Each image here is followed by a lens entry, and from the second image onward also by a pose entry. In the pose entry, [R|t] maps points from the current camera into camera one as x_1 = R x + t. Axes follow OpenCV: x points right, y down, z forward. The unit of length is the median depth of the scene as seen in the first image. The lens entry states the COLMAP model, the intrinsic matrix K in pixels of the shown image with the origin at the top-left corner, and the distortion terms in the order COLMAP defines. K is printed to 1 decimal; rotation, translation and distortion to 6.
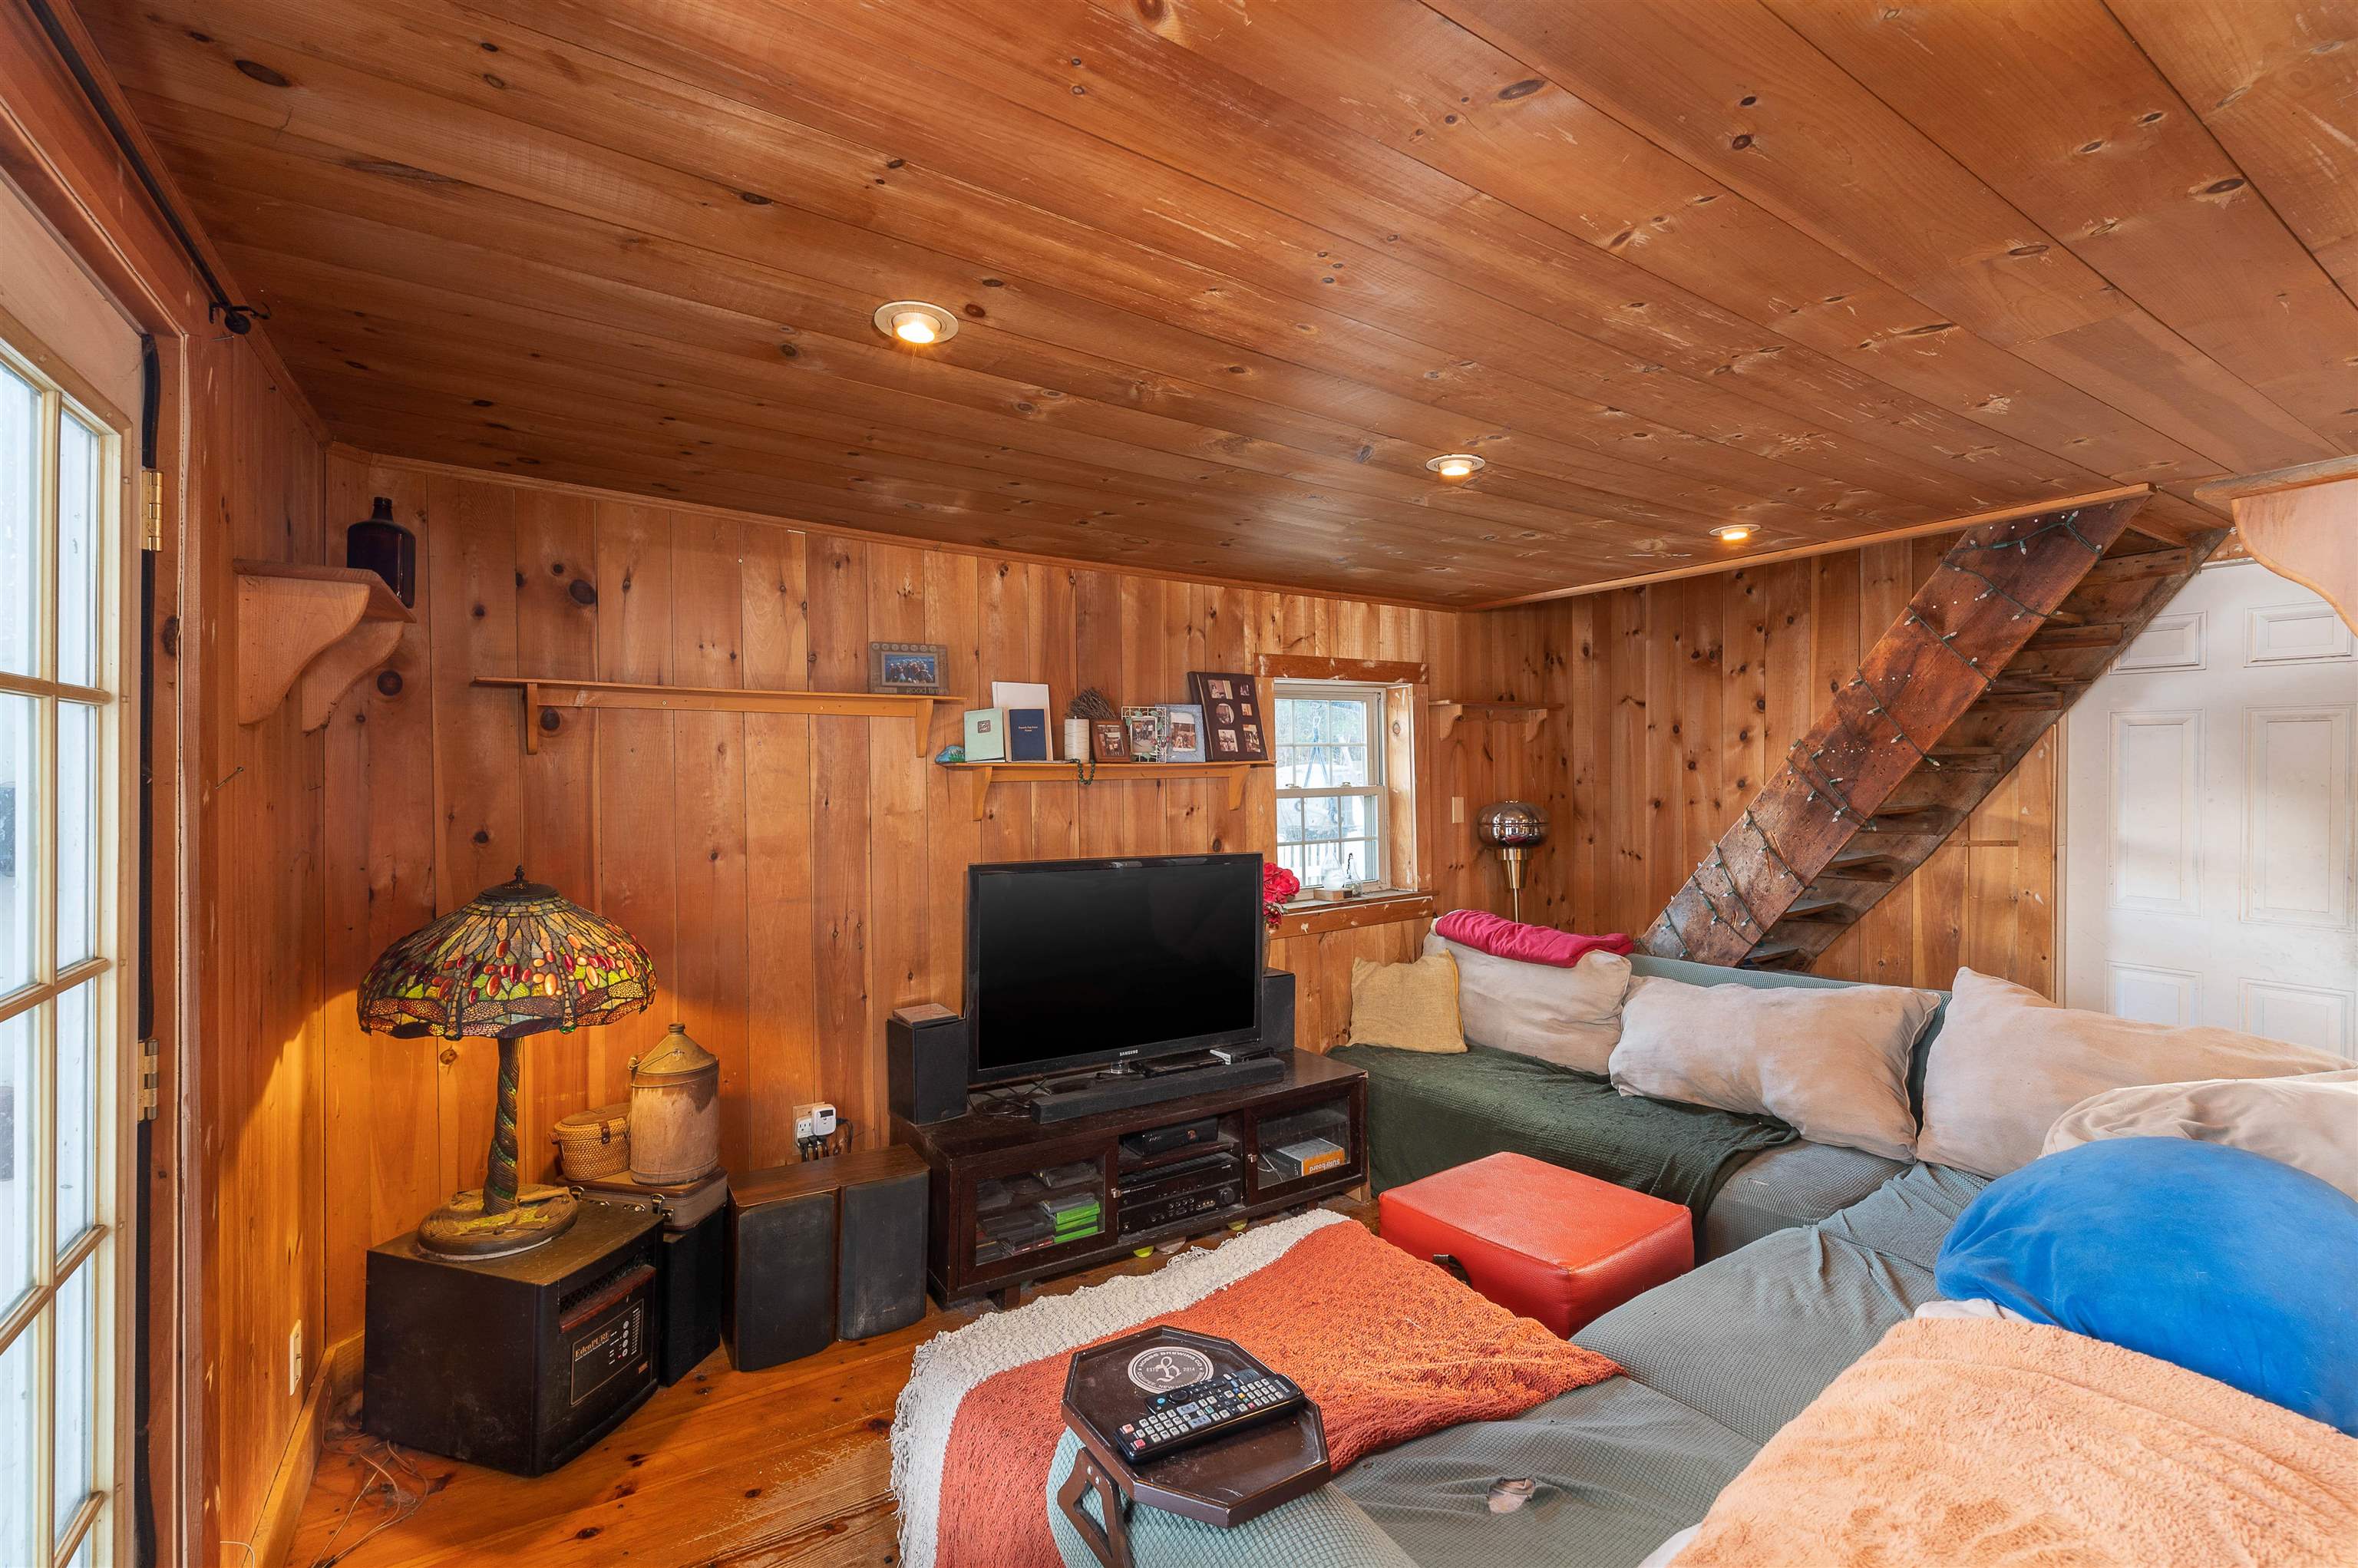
lens RADIAL K [[1015.8, 0, 1179.5], [0, 1015.8, 781.9], [0, 0, 1]] dist [0.003650, -0.000131]
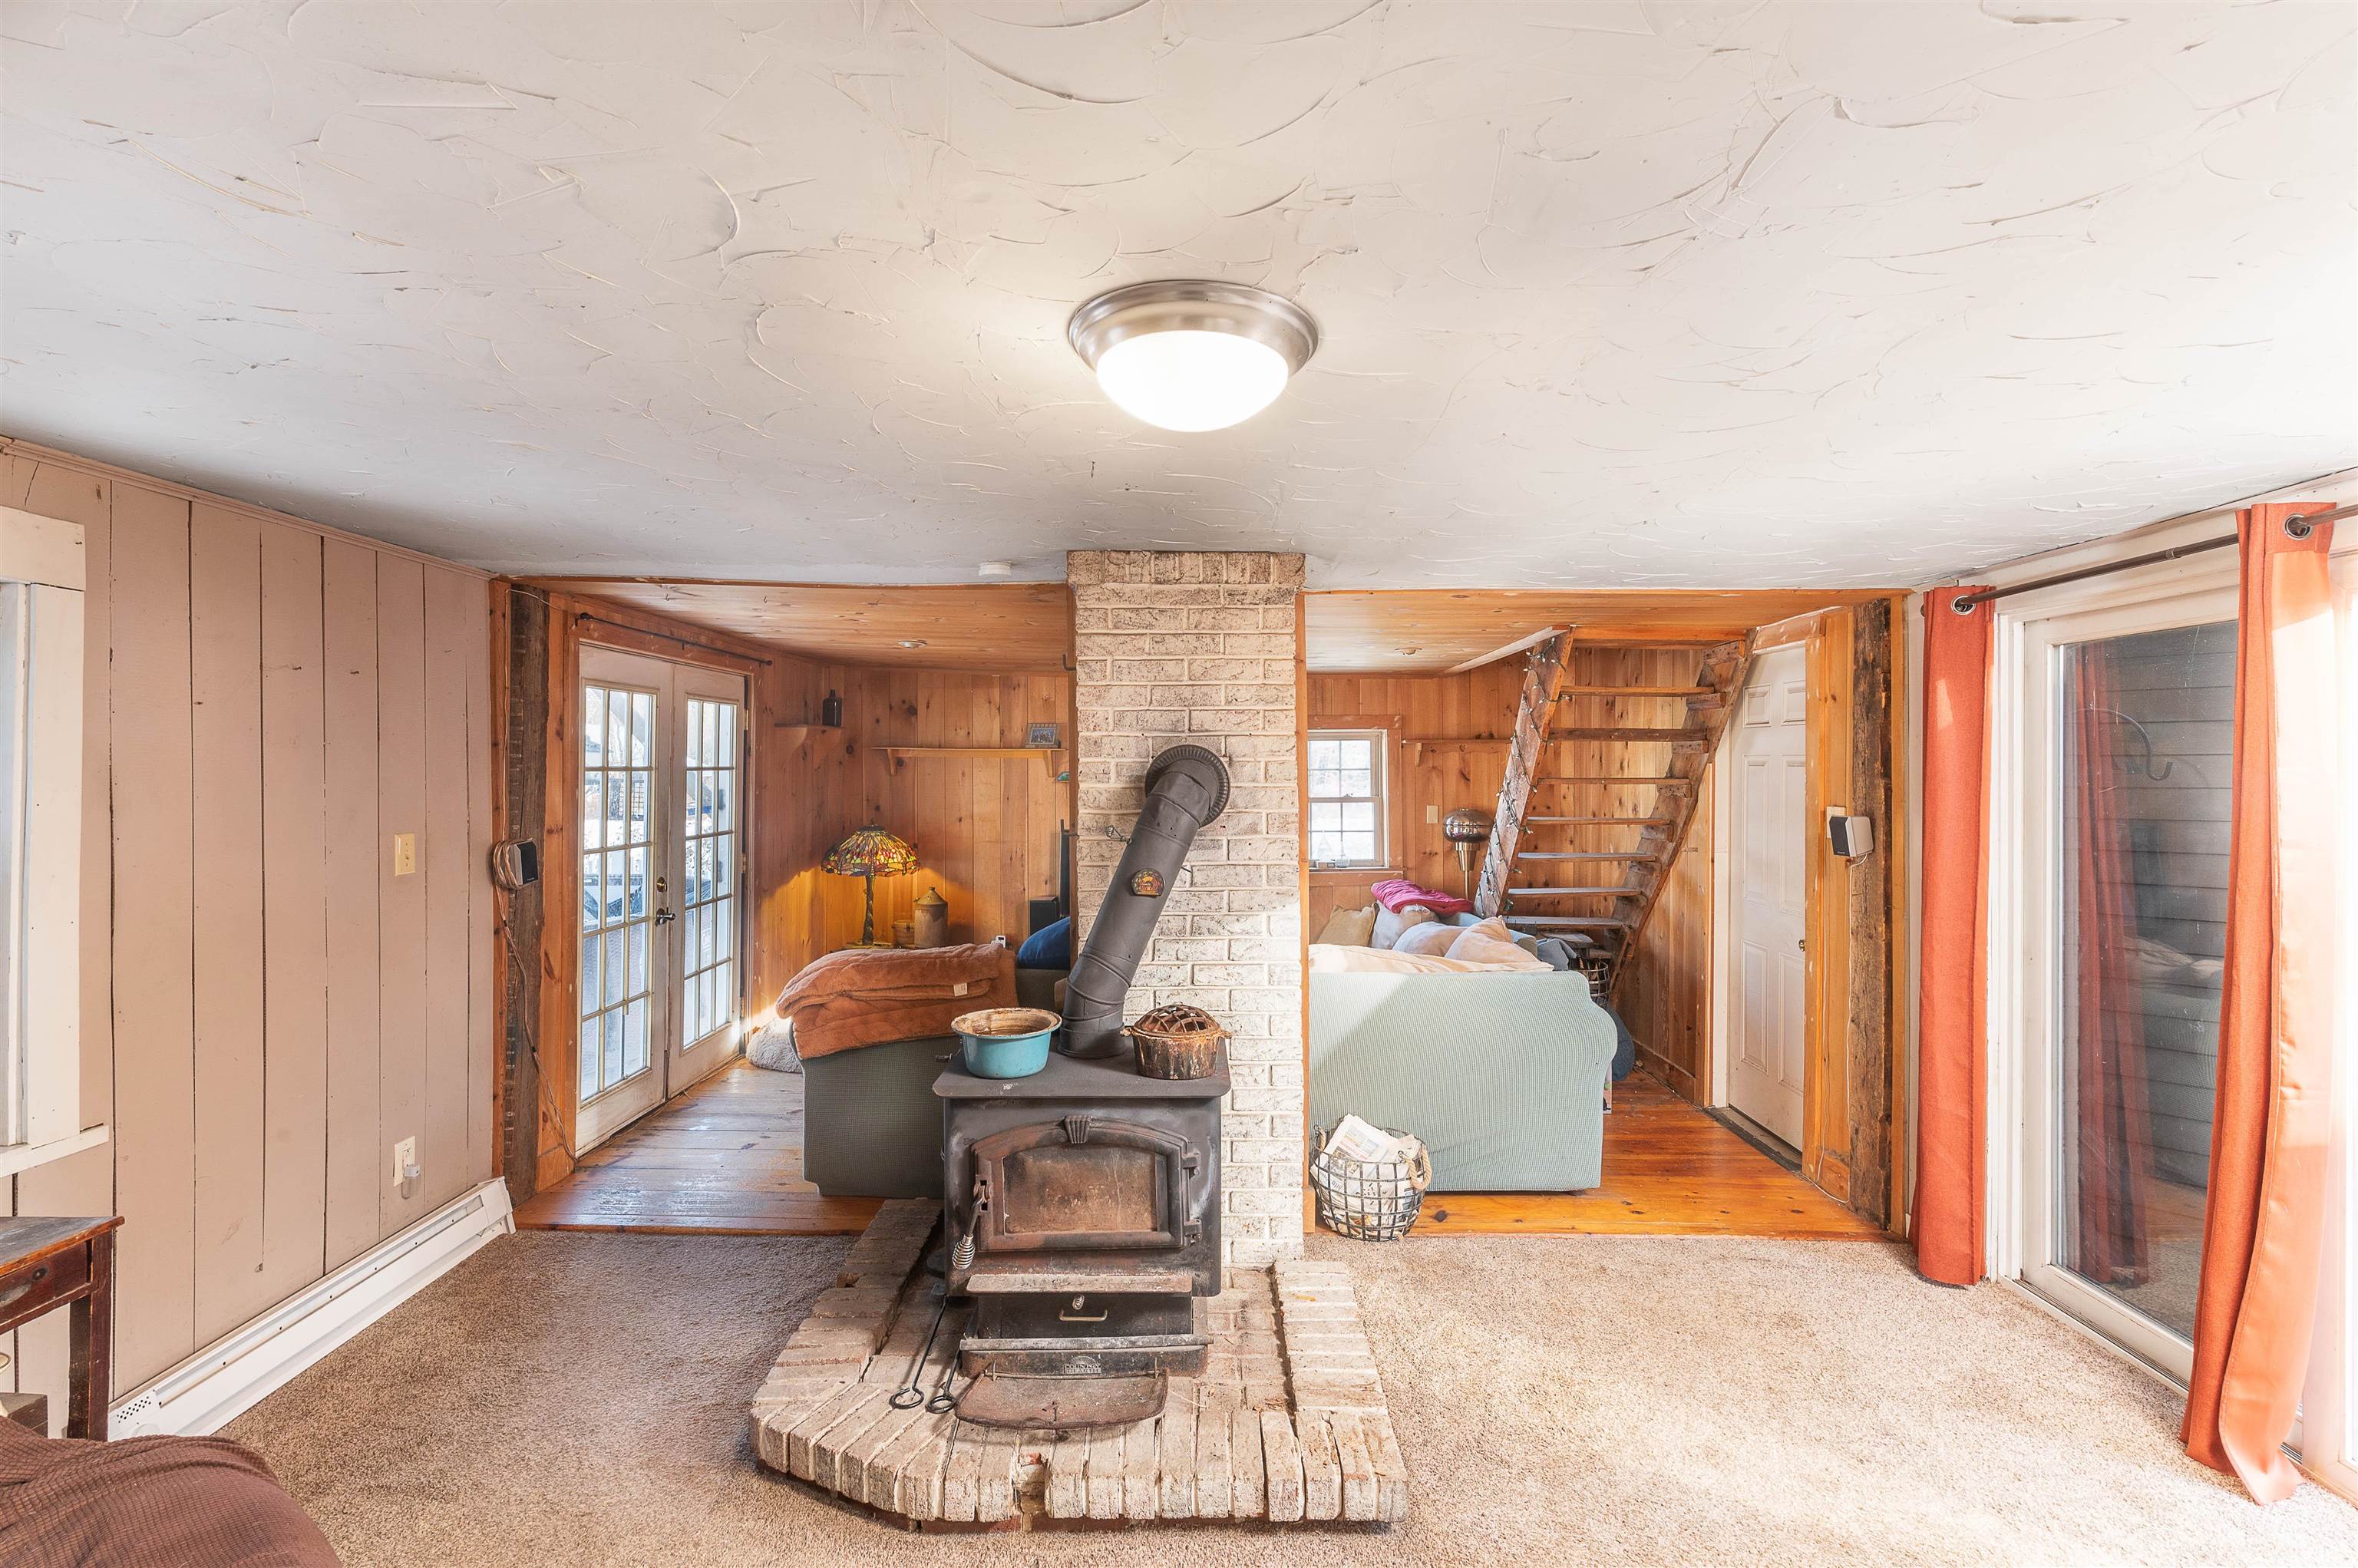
lens RADIAL K [[1015.8, 0, 1182.7], [0, 1015.8, 772.7], [0, 0, 1]] dist [0.003650, -0.000131]
pose [[0.839622, 0.010540, -0.543069, 1.184397], [-0.015589, 0.999867, -0.004695, -0.030667], [0.542947, 0.012408, 0.839675, -0.645146]]
